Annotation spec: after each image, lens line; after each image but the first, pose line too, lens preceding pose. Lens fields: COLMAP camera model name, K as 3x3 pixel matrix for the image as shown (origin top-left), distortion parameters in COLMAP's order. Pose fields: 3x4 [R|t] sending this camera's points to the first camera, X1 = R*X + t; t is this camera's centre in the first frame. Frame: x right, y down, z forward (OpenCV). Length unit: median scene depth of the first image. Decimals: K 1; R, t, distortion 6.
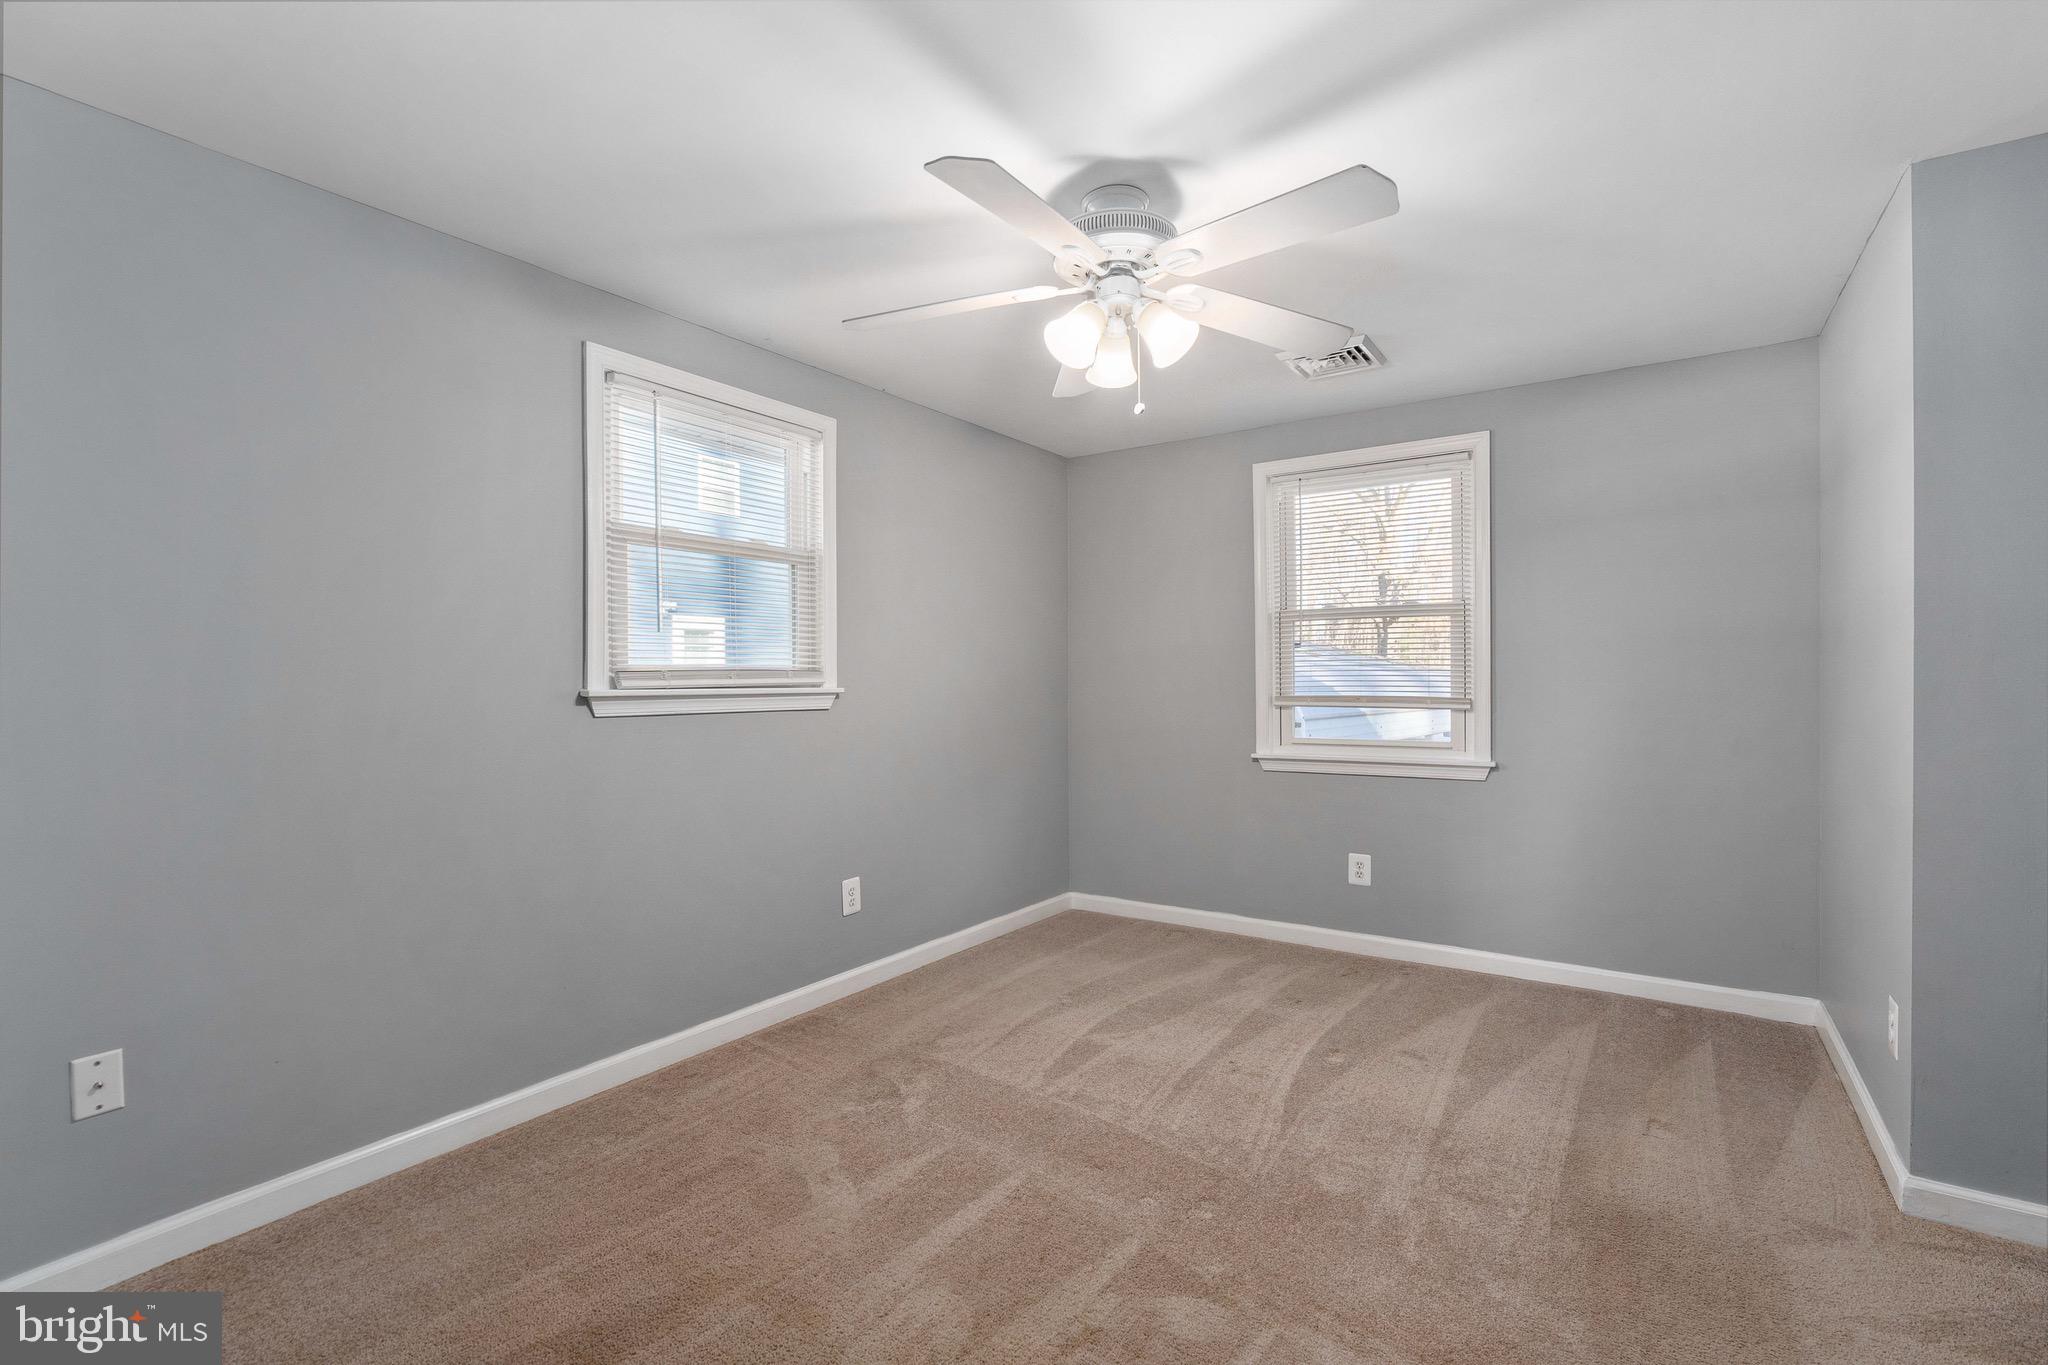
lens RADIAL K [[934.9, 0, 1017.9], [0, 934.9, 685.9], [0, 0, 1]] dist [-0.012822, 0.003191]
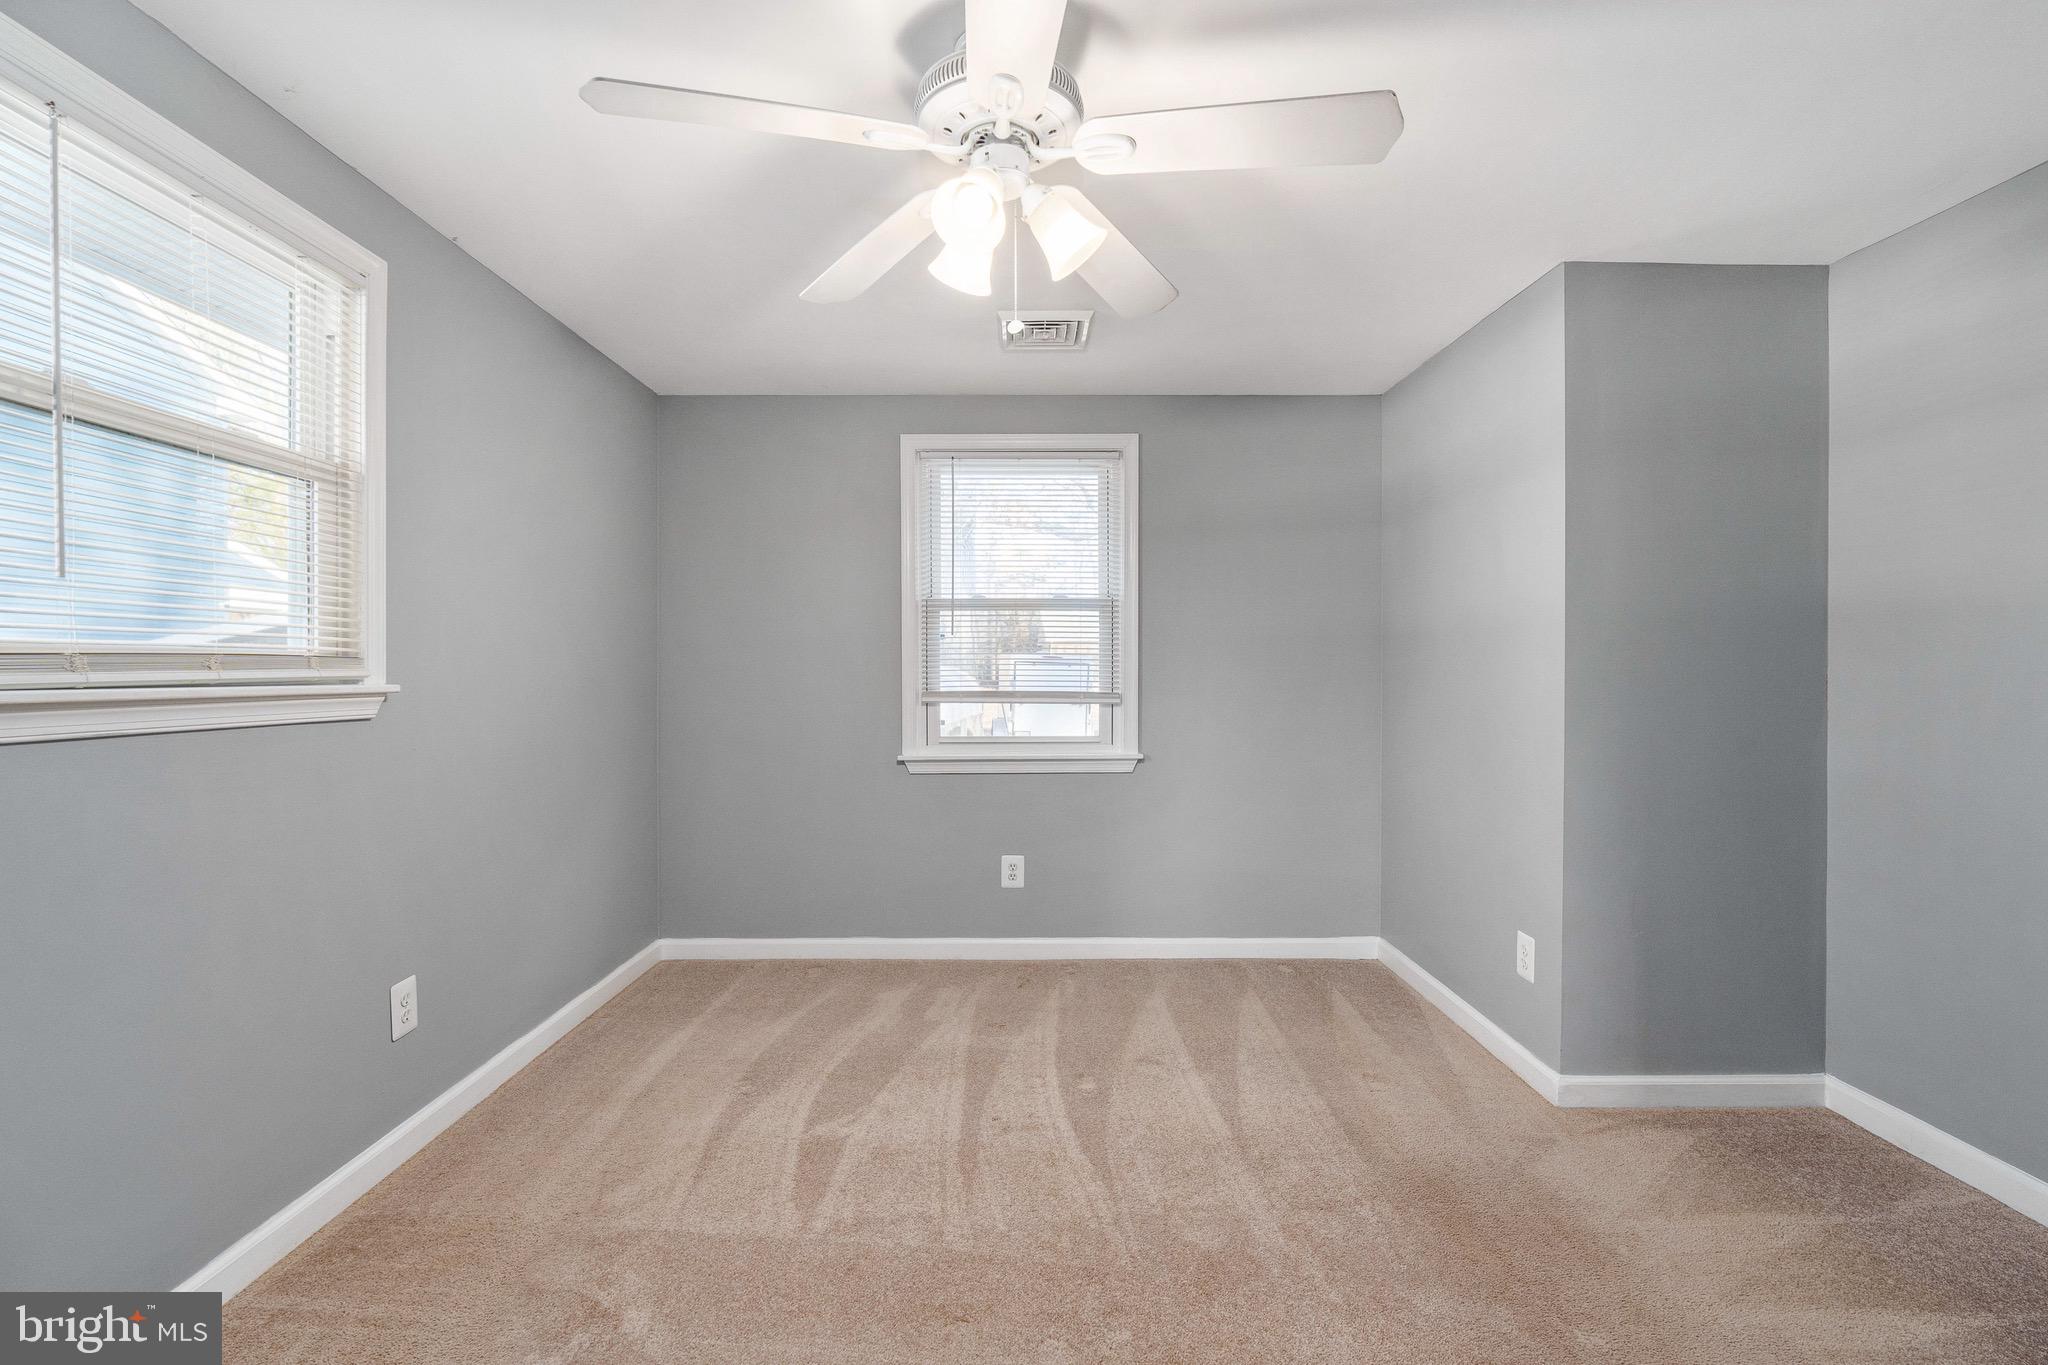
lens RADIAL K [[934.9, 0, 1025.0], [0, 934.9, 677.0], [0, 0, 1]] dist [-0.012822, 0.003191]
pose [[0.817643, 0.000794, 0.575725, -0.207702], [0.000802, 0.999997, -0.002518, -0.001432], [-0.575725, 0.002521, 0.817639, 0.239884]]
